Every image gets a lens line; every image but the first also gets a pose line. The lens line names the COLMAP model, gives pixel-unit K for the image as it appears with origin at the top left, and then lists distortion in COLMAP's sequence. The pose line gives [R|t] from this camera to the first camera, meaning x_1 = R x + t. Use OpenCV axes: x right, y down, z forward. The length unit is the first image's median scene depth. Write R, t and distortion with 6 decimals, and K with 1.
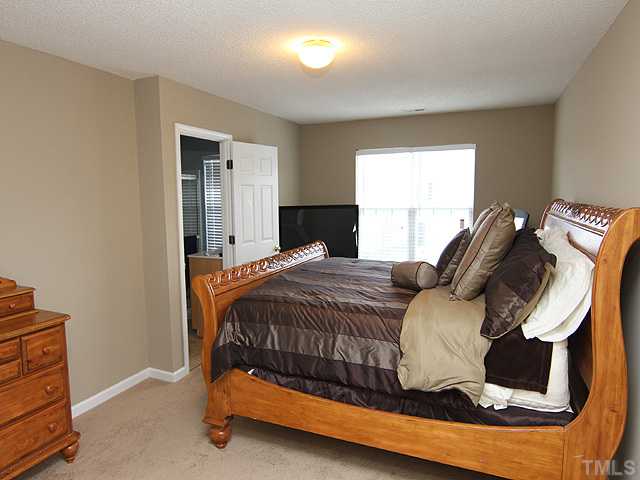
lens RADIAL K [[408.5, 0, 321.1], [0, 408.5, 237.0], [0, 0, 1]] dist [0.004354, 0.001787]
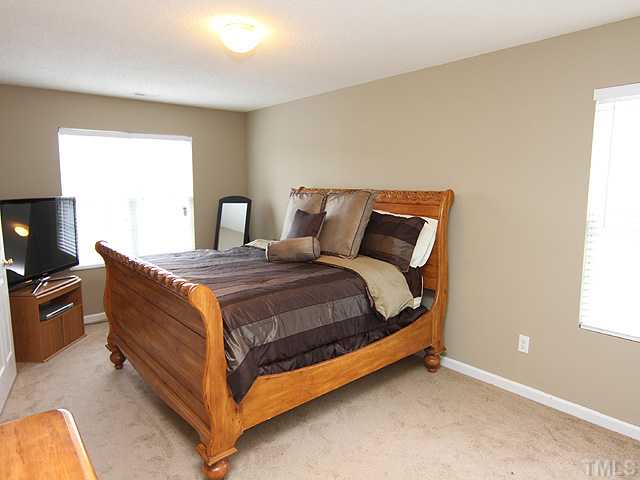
lens RADIAL K [[408.5, 0, 321.6], [0, 408.5, 240.9], [0, 0, 1]] dist [0.004354, 0.001787]
pose [[0.436343, -0.109712, 0.893067, -0.934857], [0.092693, 0.992739, 0.076668, -0.019951], [-0.894993, 0.049328, 0.443344, 0.478593]]
